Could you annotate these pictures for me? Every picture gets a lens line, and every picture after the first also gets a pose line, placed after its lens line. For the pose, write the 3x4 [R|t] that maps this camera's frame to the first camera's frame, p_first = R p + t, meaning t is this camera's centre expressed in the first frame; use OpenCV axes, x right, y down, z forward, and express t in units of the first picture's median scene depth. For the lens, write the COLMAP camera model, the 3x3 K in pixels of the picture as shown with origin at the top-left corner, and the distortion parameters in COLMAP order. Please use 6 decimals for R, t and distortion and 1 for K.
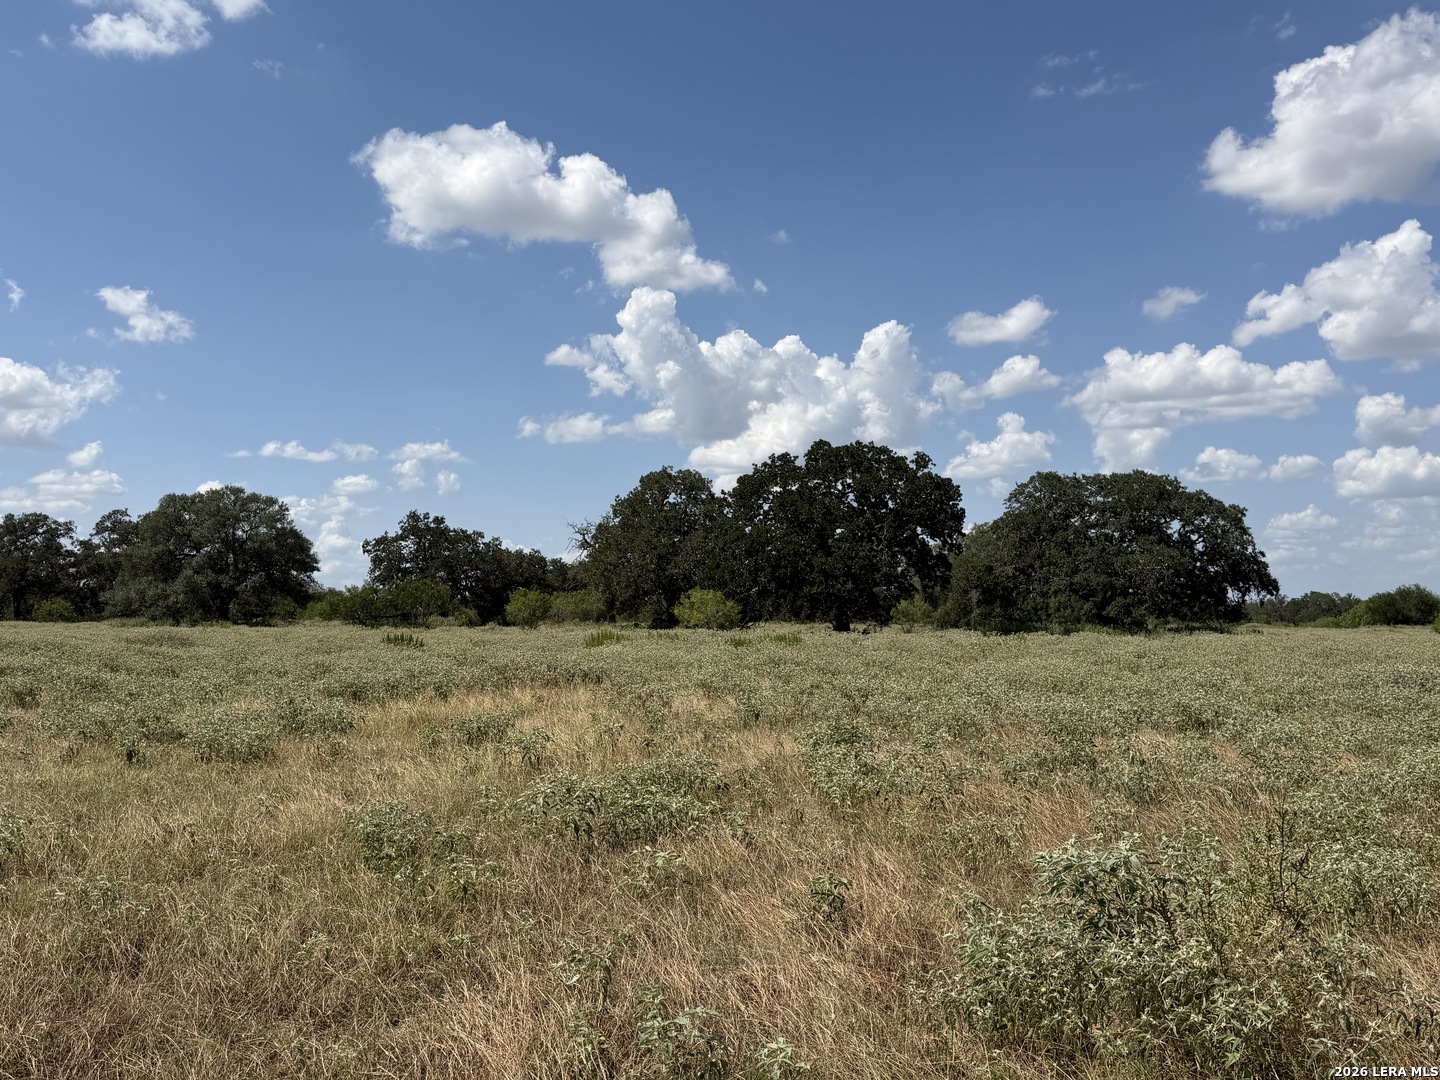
lens RADIAL K [[1292.7, 0, 719.6], [0, 1292.7, 539.3], [0, 0, 1]] dist [-0.003392, -0.002579]
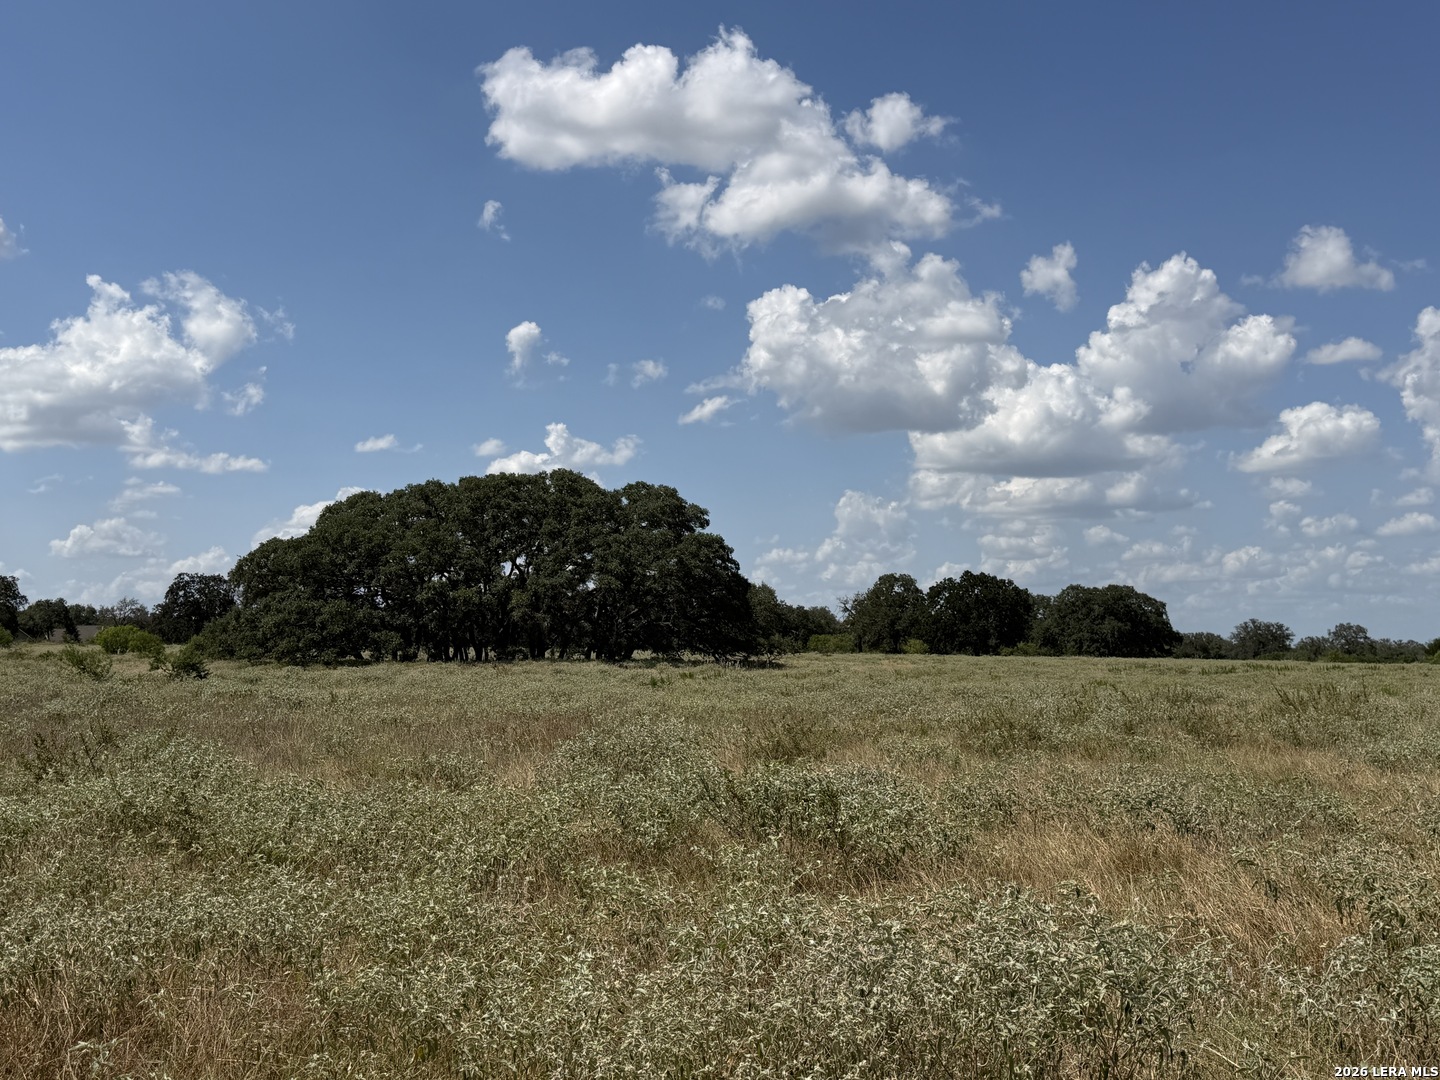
lens RADIAL K [[1551.9, 0, 715.7], [0, 1551.9, 548.4], [0, 0, 1]] dist [0.097932, 0.000000]
pose [[0.991696, 0.002757, -0.128574, -0.006934], [-0.003195, 0.999990, -0.003197, -0.105664], [0.128564, 0.003581, 0.991695, -1.719806]]
